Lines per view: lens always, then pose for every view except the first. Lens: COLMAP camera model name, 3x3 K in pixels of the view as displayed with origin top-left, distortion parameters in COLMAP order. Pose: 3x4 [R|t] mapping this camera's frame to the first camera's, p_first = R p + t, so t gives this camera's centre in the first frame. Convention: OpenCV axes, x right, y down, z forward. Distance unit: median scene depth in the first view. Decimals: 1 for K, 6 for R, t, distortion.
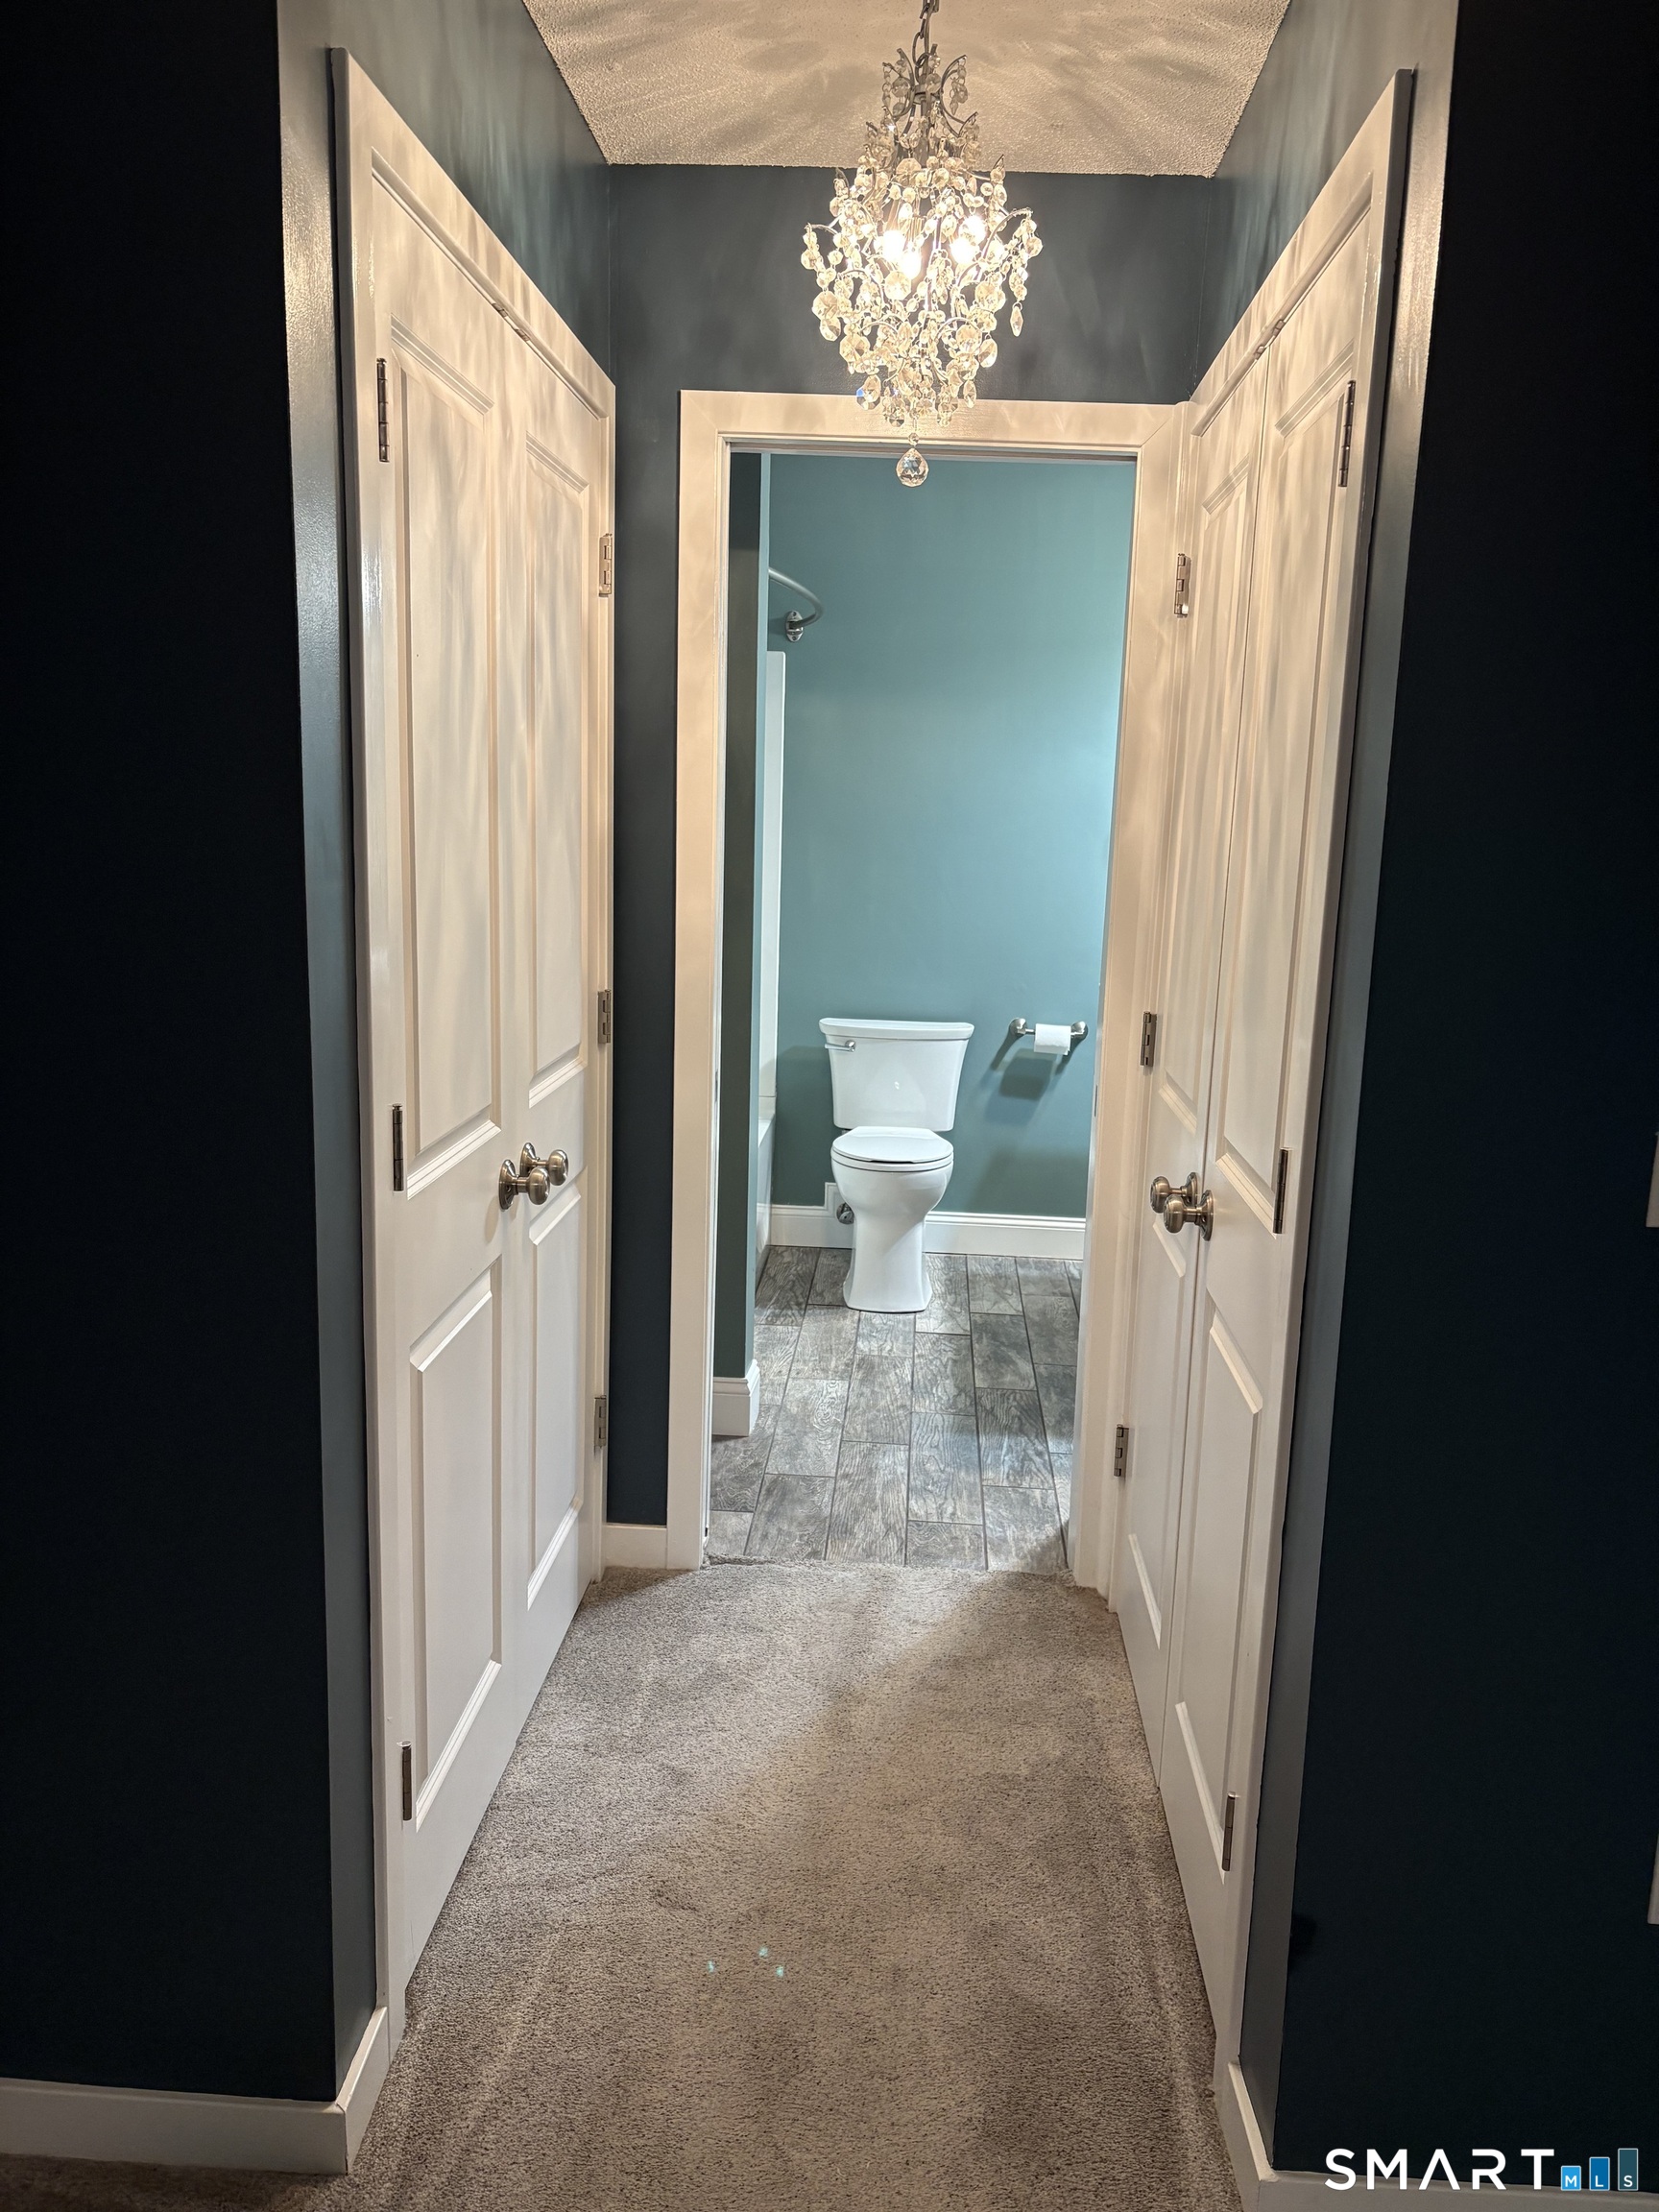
lens RADIAL K [[1652.7, 0, 841.0], [0, 1652.7, 1115.7], [0, 0, 1]] dist [0.088052, -0.103336]
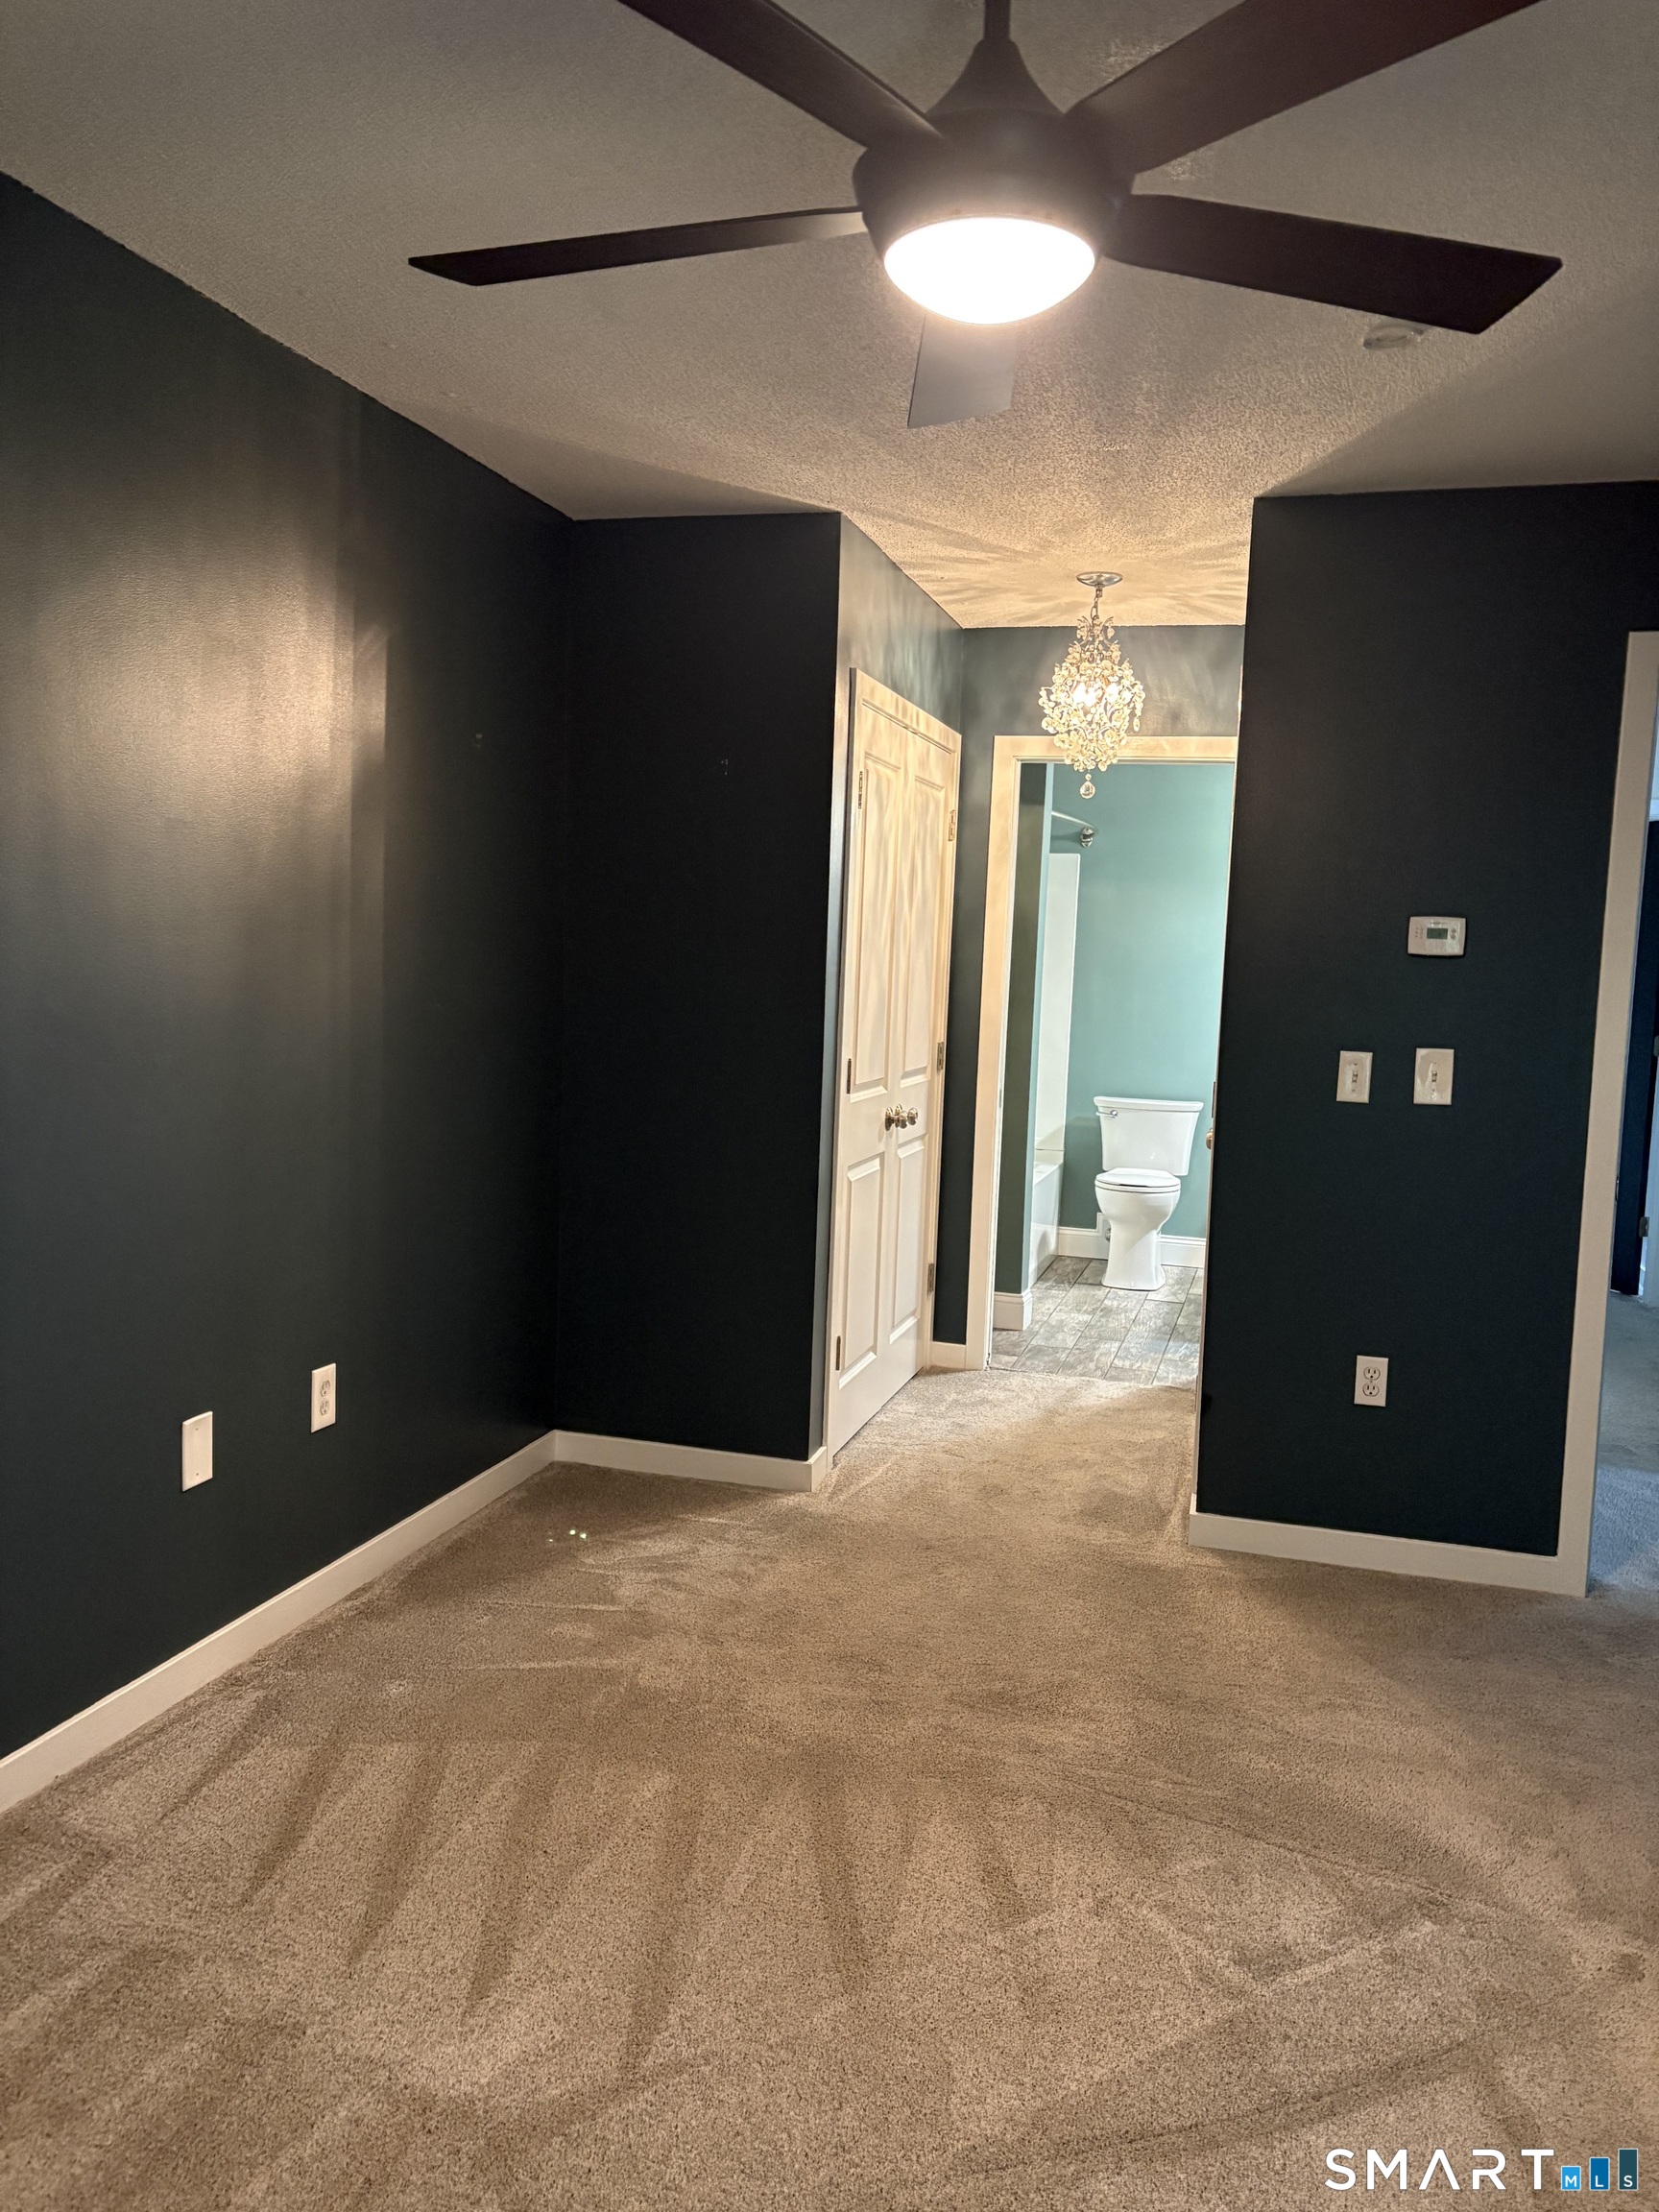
lens RADIAL K [[1652.7, 0, 841.0], [0, 1652.7, 1115.7], [0, 0, 1]] dist [0.088052, -0.103336]
pose [[0.975313, 0.026232, -0.219265, 0.167084], [-0.048119, 0.994305, -0.095085, 0.201831], [0.215522, 0.103288, 0.971021, -0.880631]]
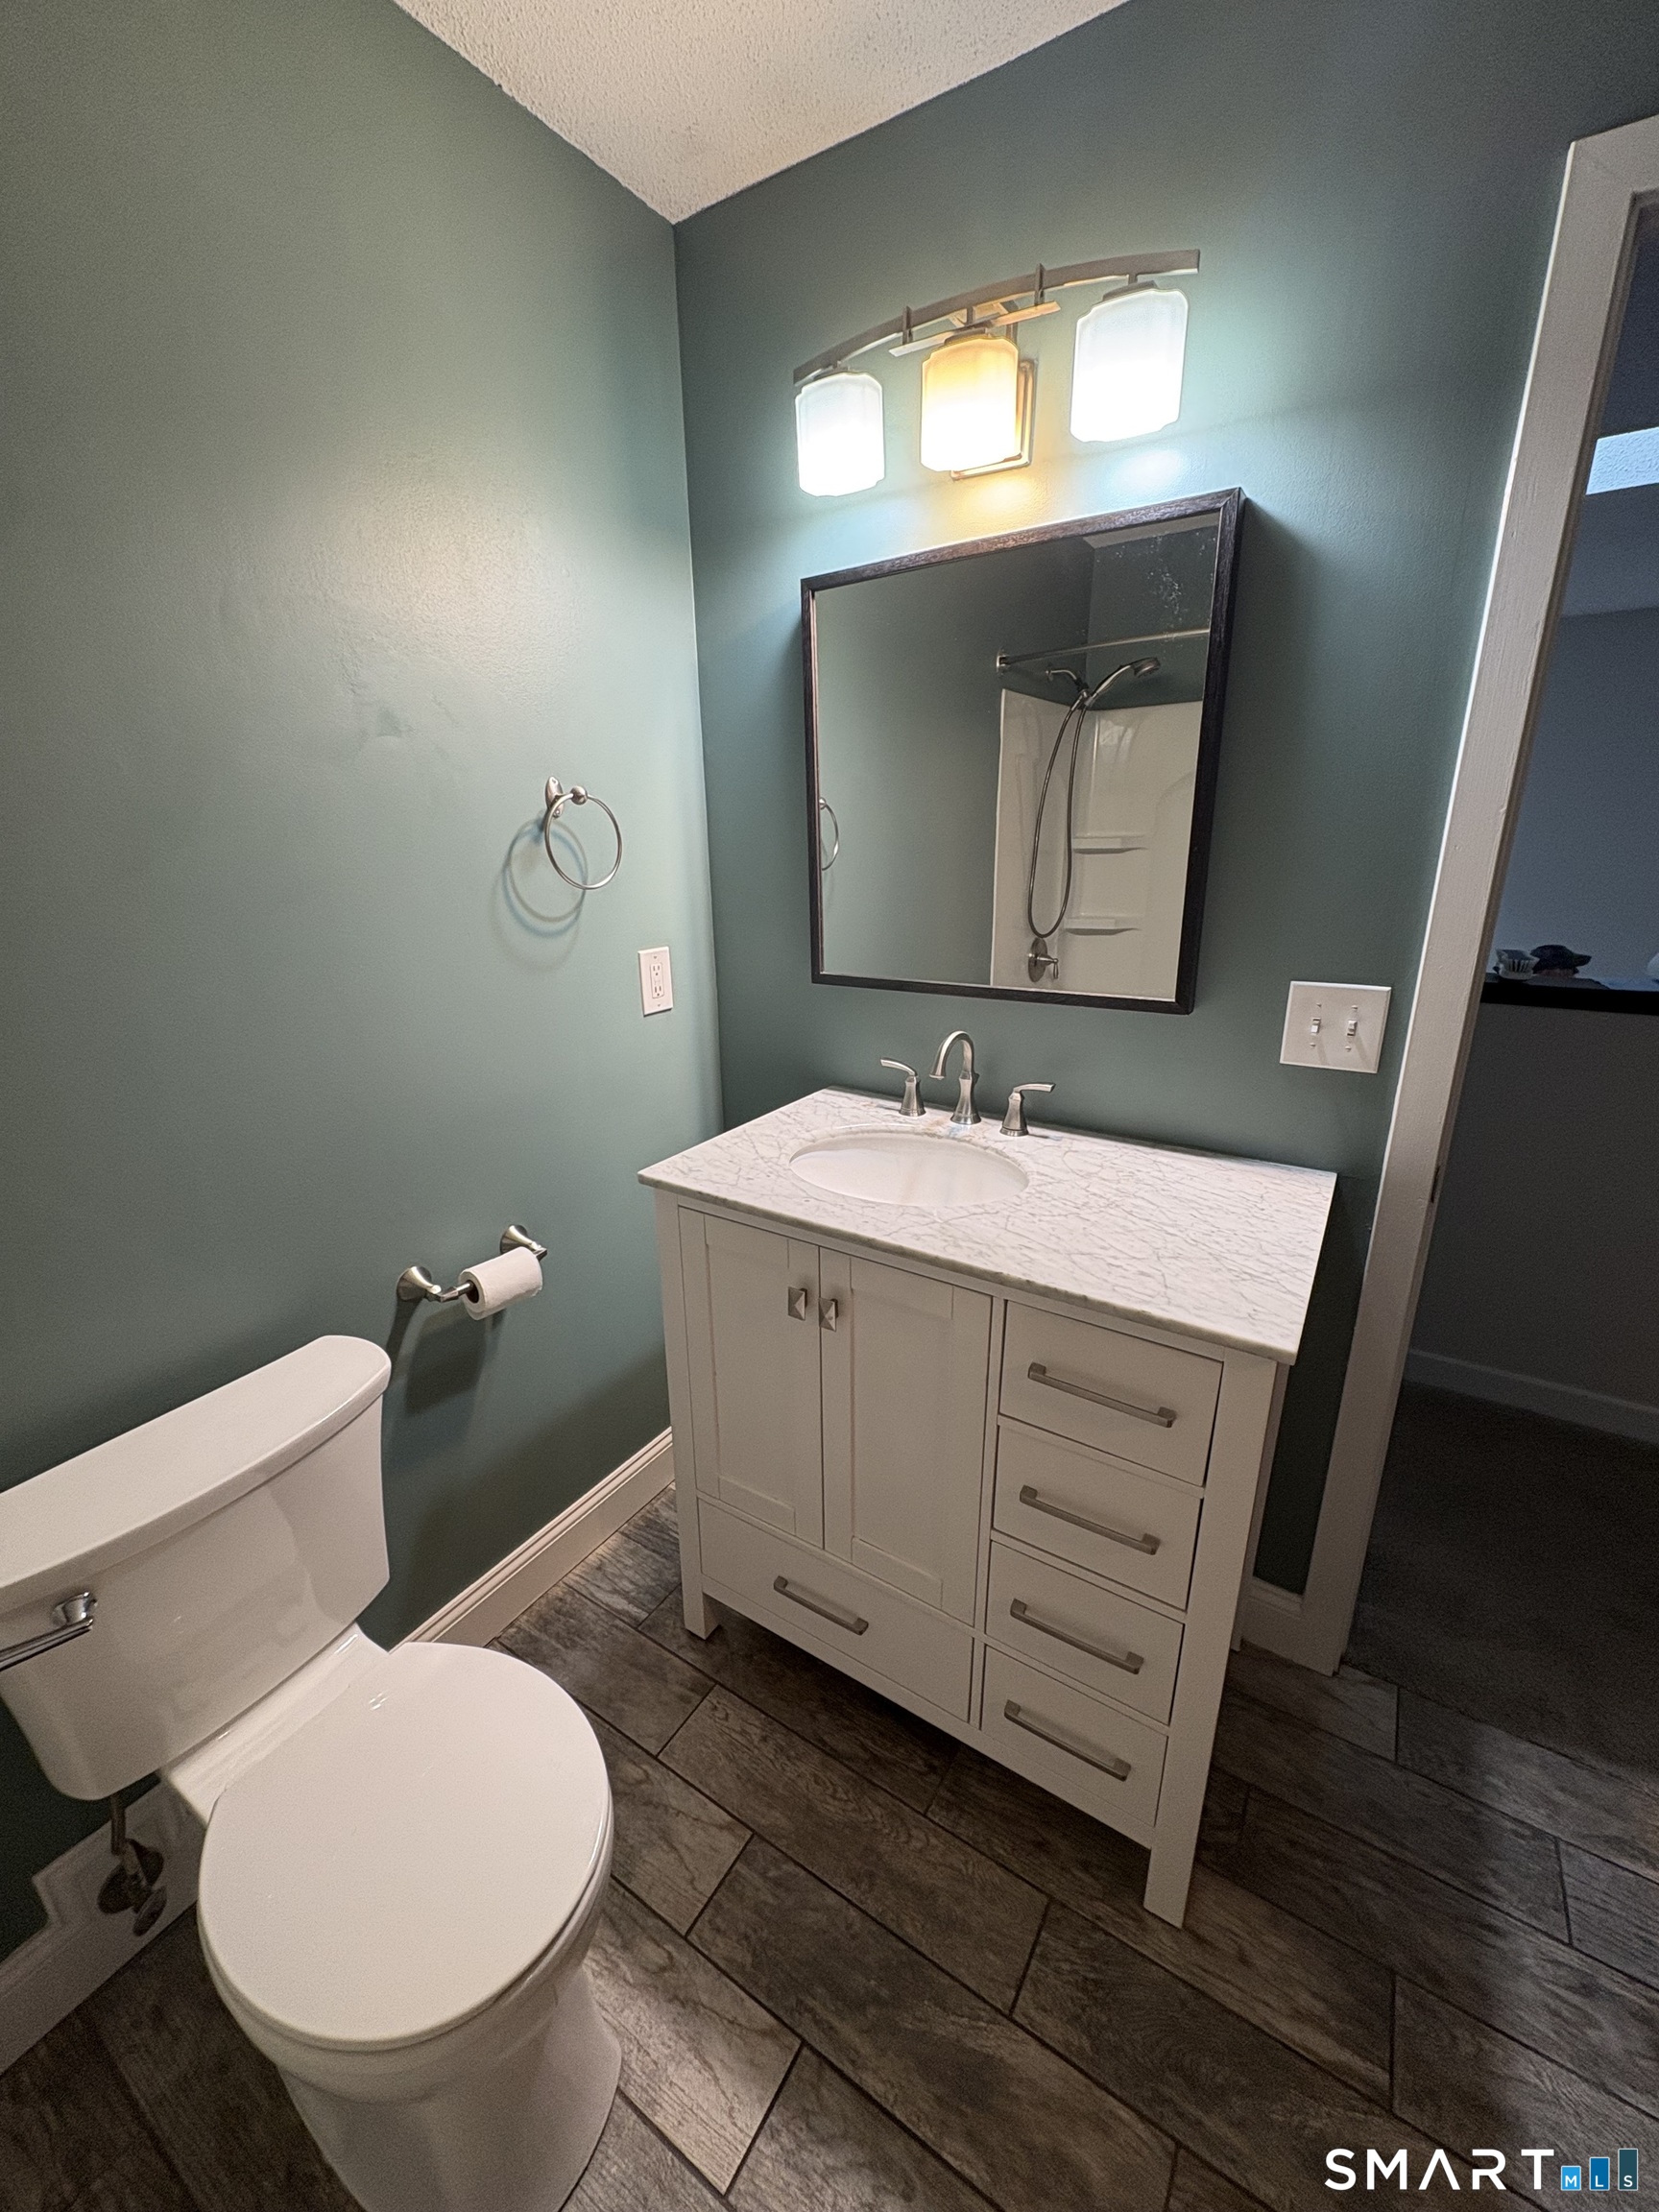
lens RADIAL K [[876.6, 0, 831.8], [0, 876.6, 1103.9], [0, 0, 1]] dist [-0.000226, 0.000734]
pose [[0.490944, -0.291337, 0.821034, -0.062475], [0.191585, 0.955461, 0.224477, -0.261719], [-0.849864, 0.047093, 0.524893, 1.383914]]
